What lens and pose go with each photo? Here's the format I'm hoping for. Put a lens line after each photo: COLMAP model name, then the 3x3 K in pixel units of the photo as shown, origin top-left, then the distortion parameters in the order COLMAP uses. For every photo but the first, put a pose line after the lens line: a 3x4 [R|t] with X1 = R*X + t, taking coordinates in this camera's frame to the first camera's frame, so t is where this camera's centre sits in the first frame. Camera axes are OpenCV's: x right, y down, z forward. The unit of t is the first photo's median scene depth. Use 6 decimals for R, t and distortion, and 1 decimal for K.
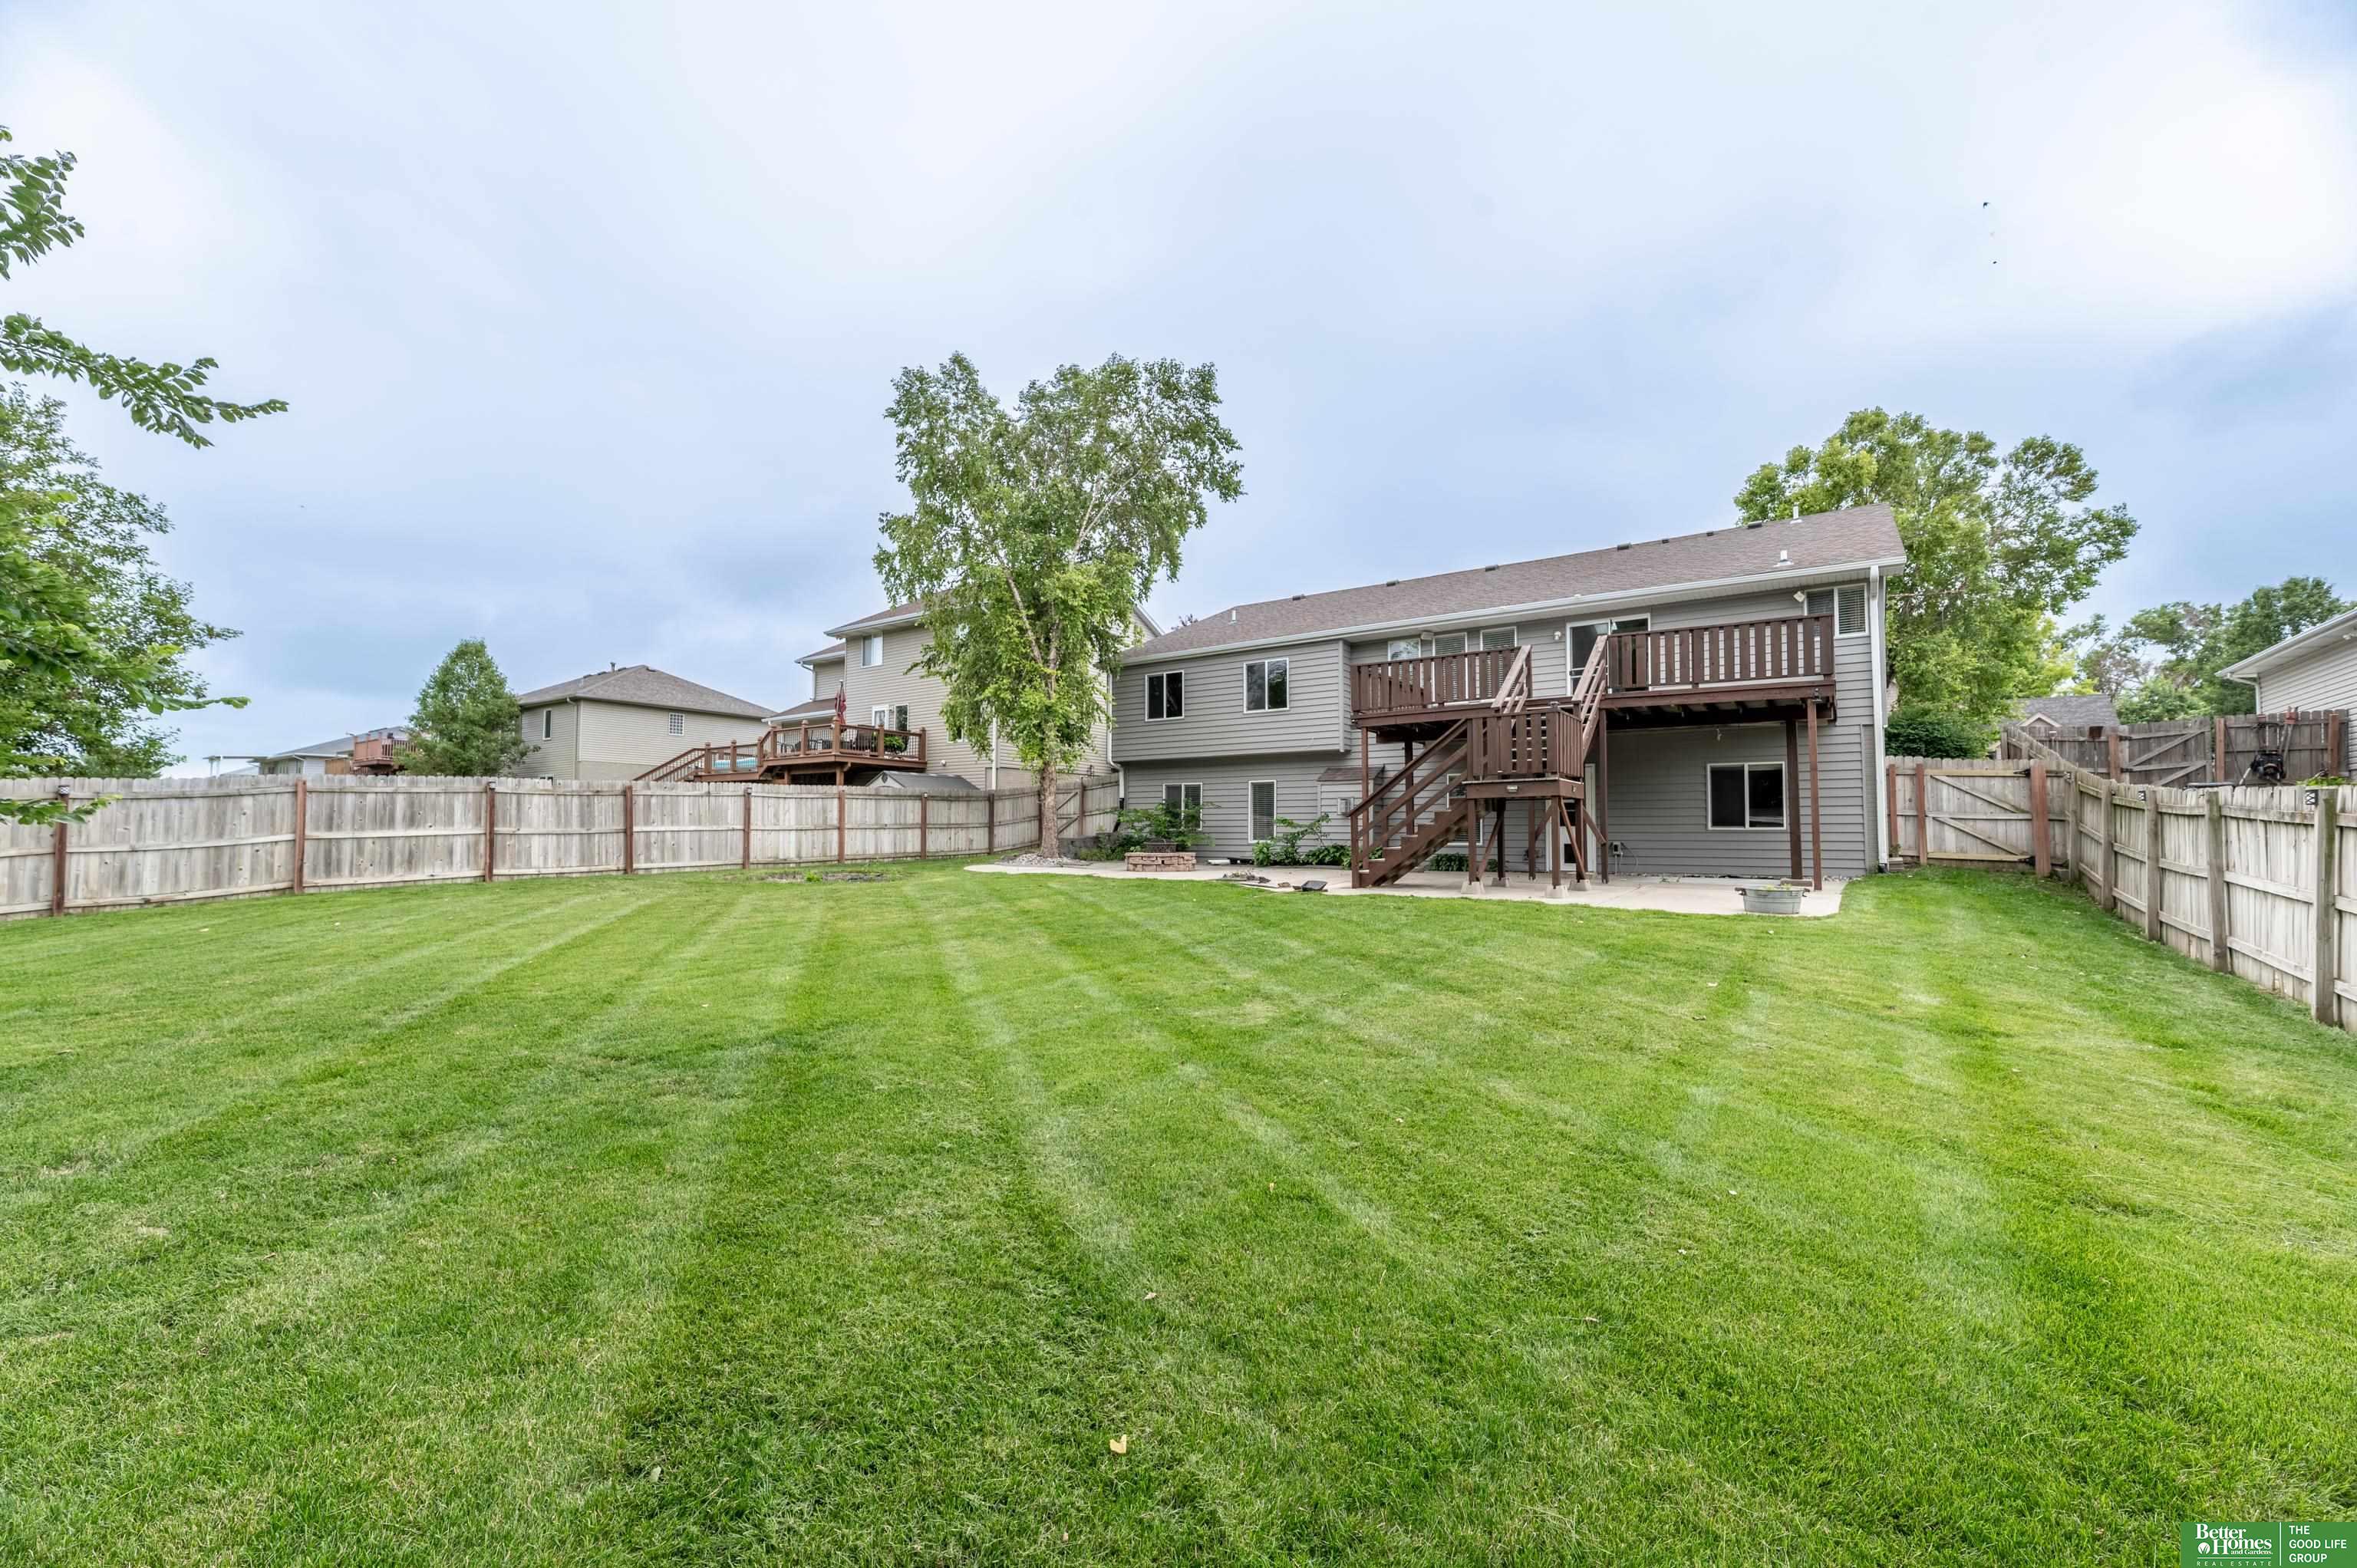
lens RADIAL K [[960.0, 0, 1177.4], [0, 960.0, 787.3], [0, 0, 1]] dist [-0.007403, -0.000404]
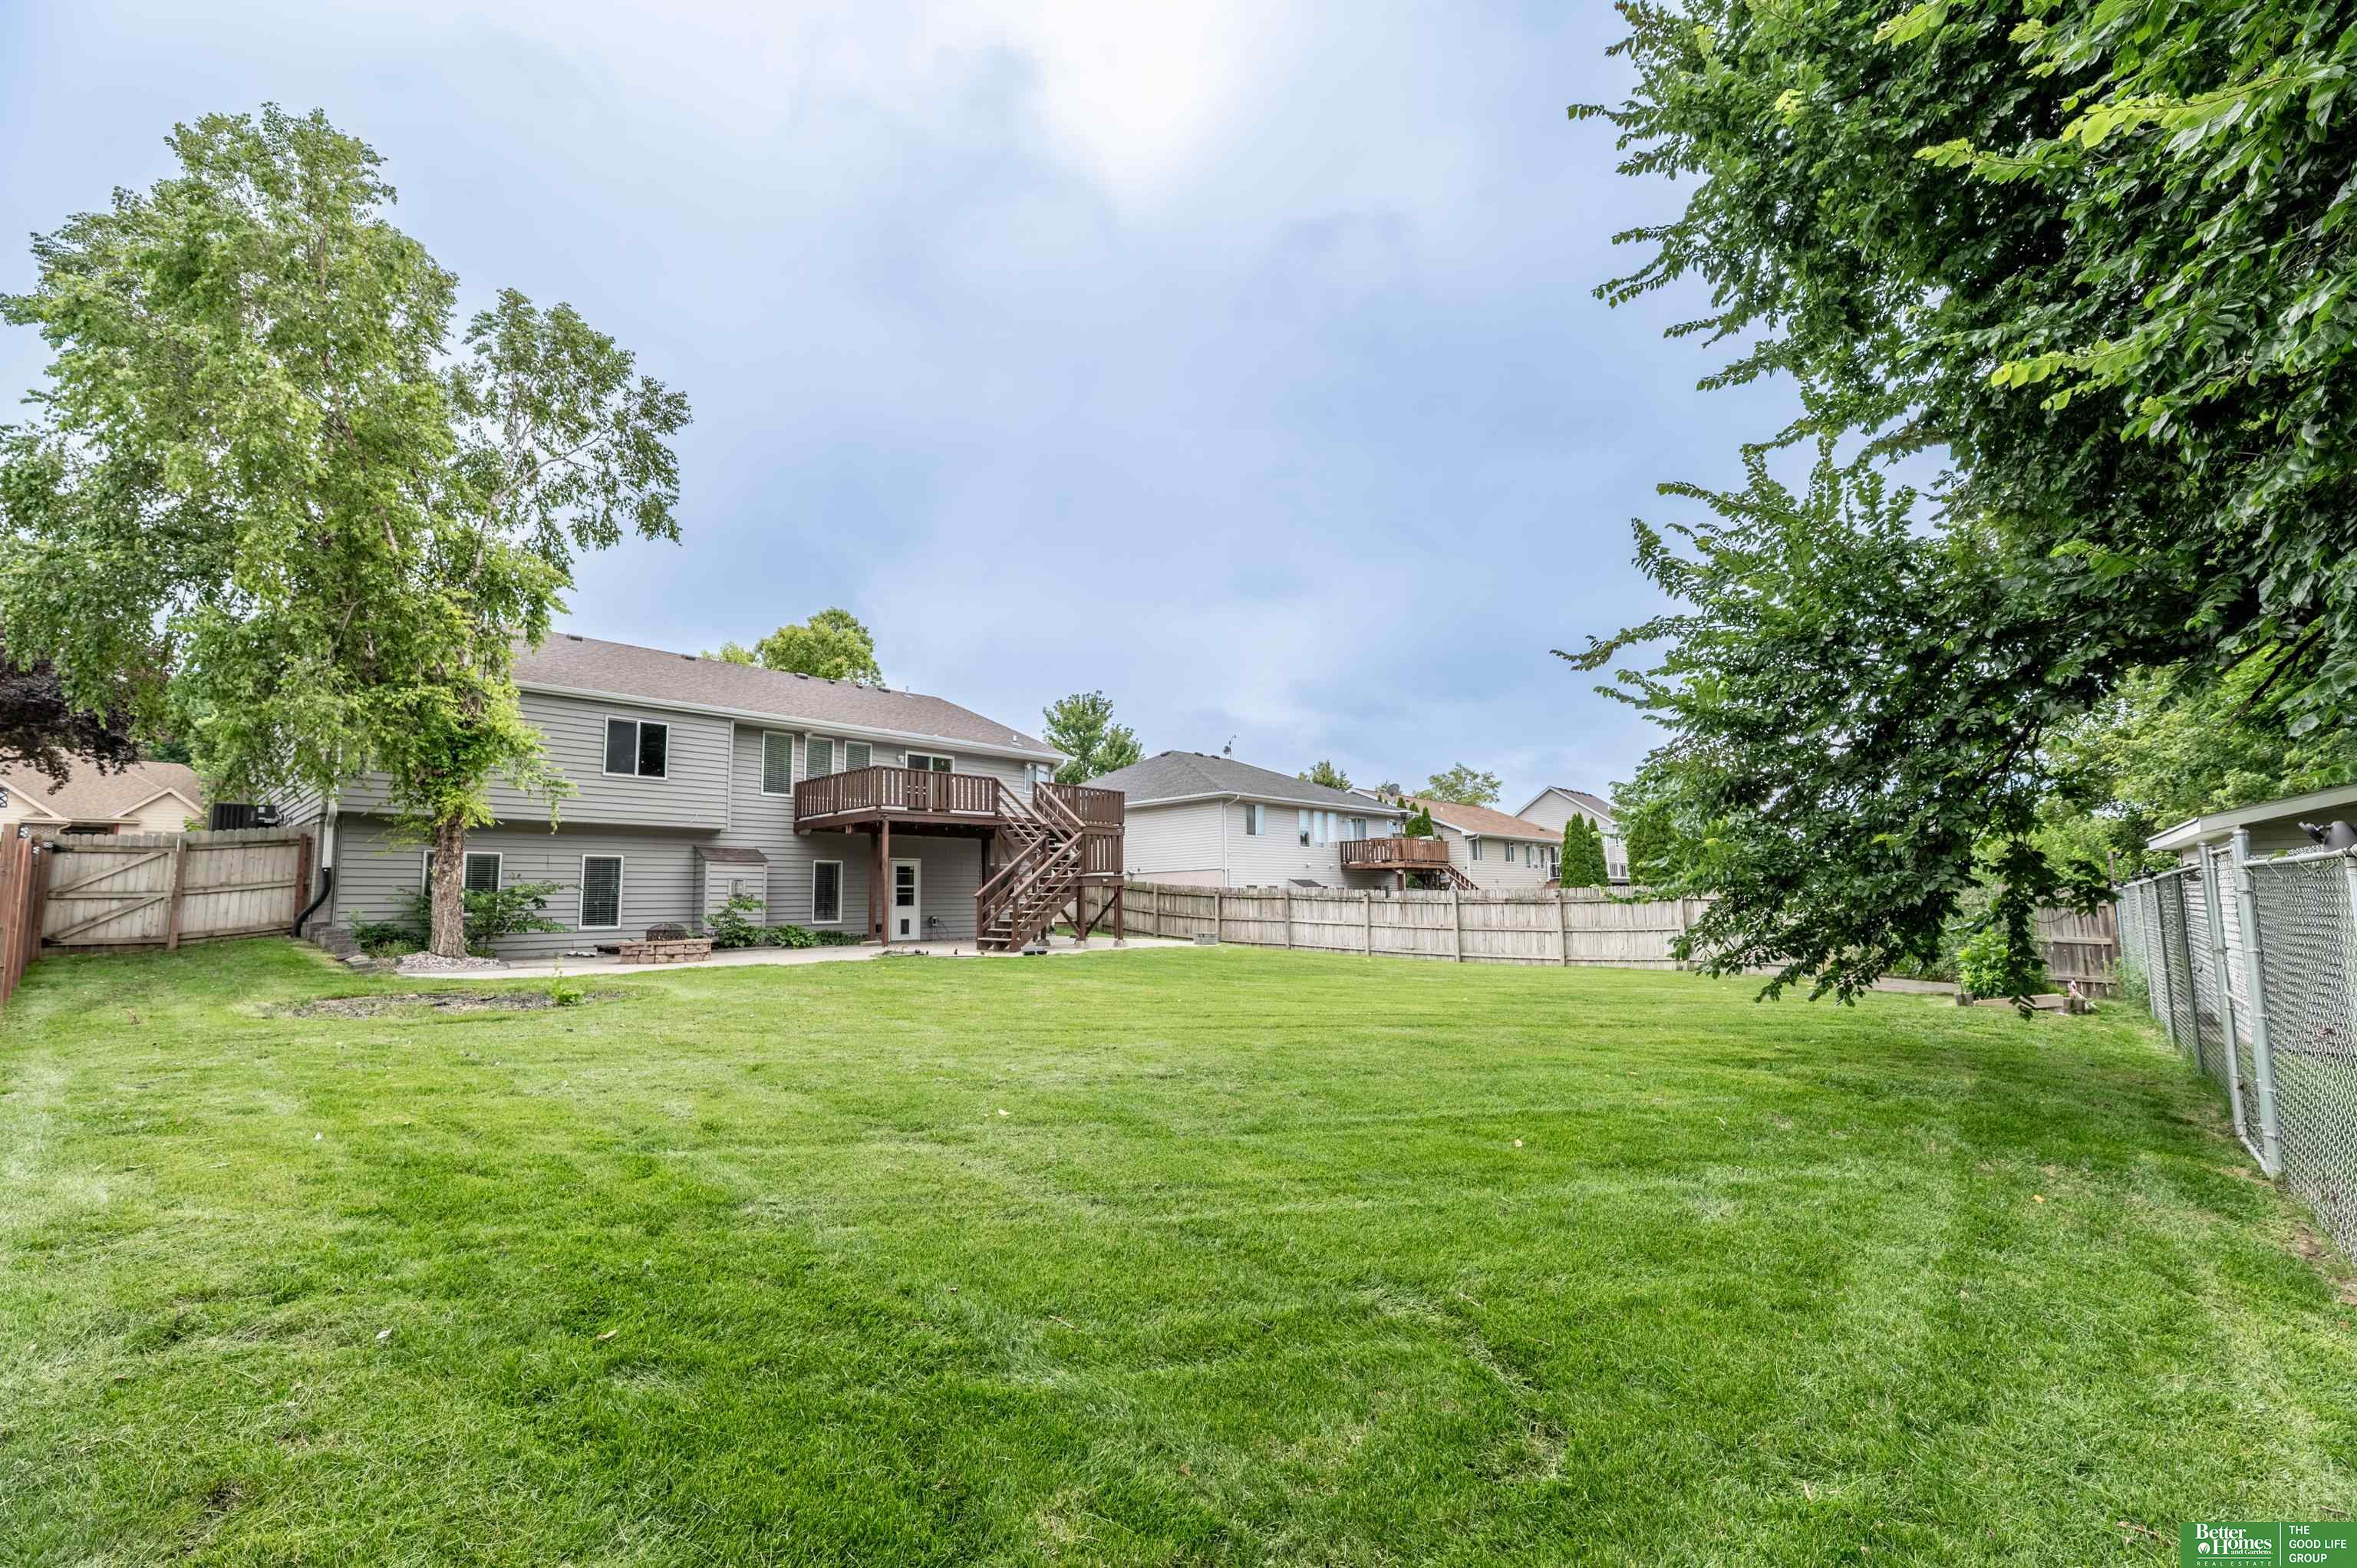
lens RADIAL K [[960.0, 0, 1186.9], [0, 960.0, 794.0], [0, 0, 1]] dist [-0.007403, -0.000404]
pose [[0.101000, 0.109829, 0.988806, -0.697796], [-0.031220, 0.993748, -0.107189, 0.014083], [-0.994396, -0.020045, 0.103797, 0.394516]]
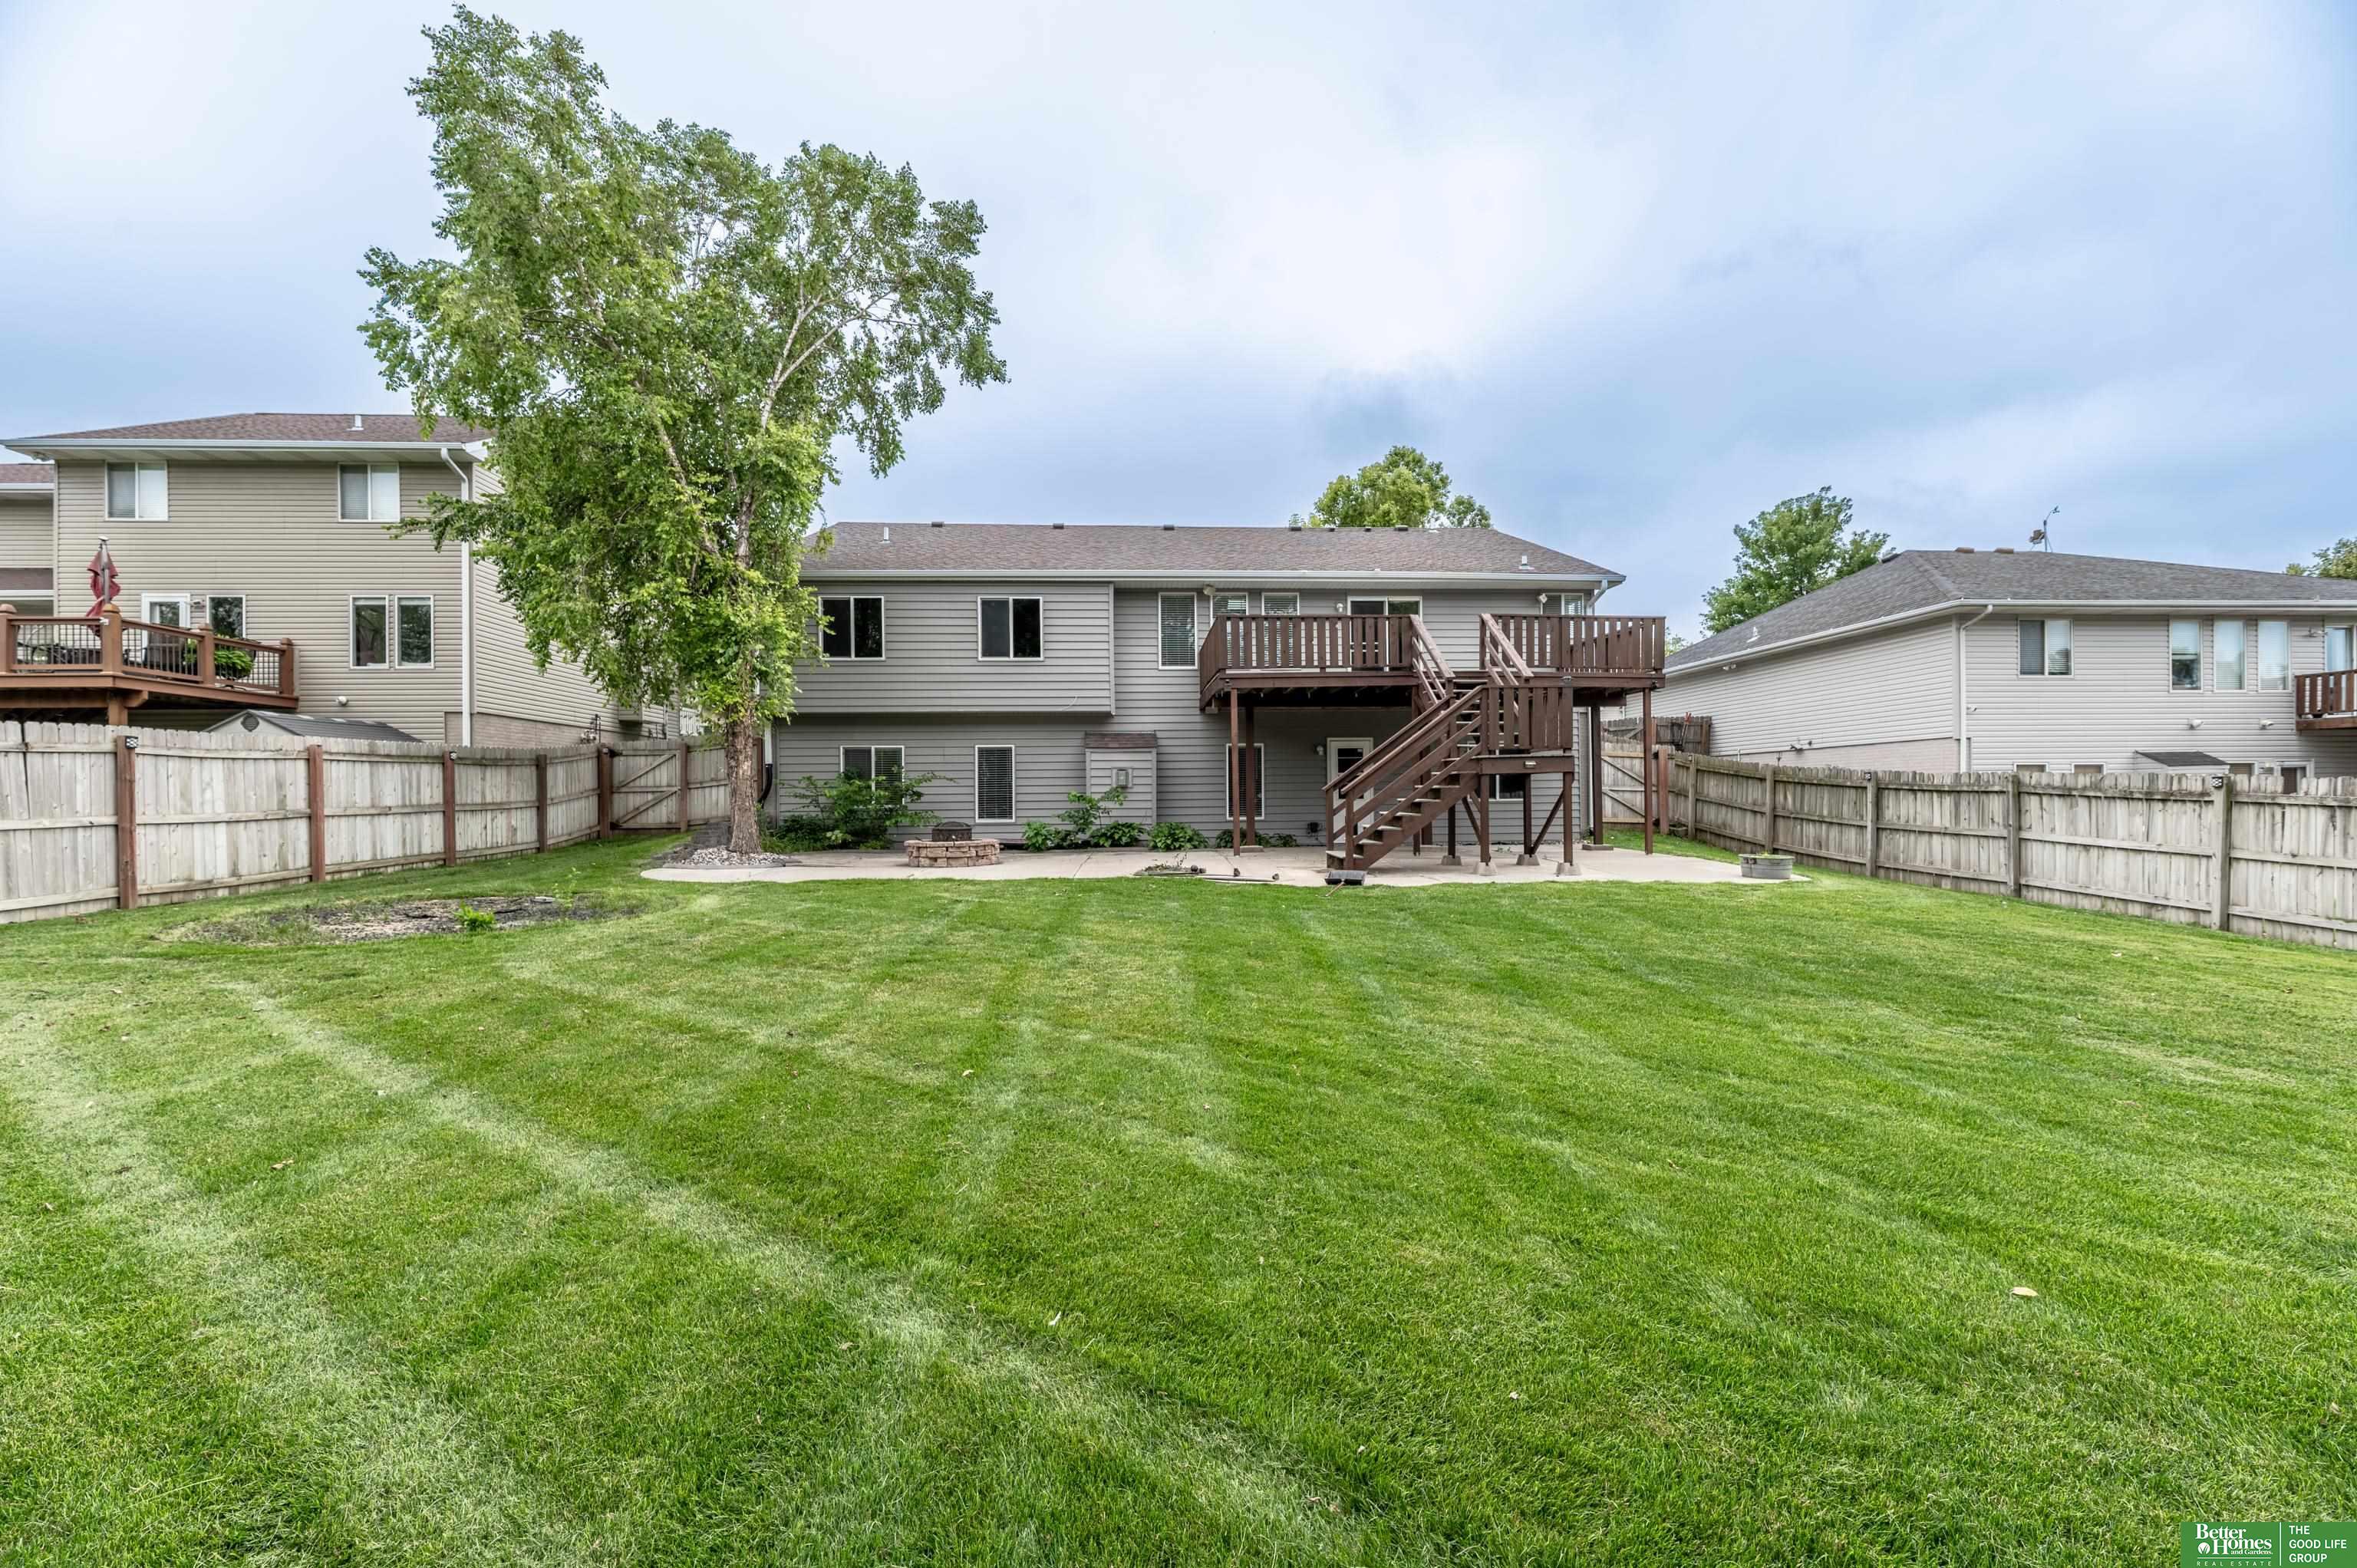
lens RADIAL K [[960.0, 0, 1182.4], [0, 960.0, 783.5], [0, 0, 1]] dist [-0.007403, -0.000404]
pose [[0.775000, -0.001775, 0.631958, -0.297355], [-0.019196, 0.999468, 0.026348, 0.001176], [-0.631669, -0.032551, 0.774554, 0.269017]]
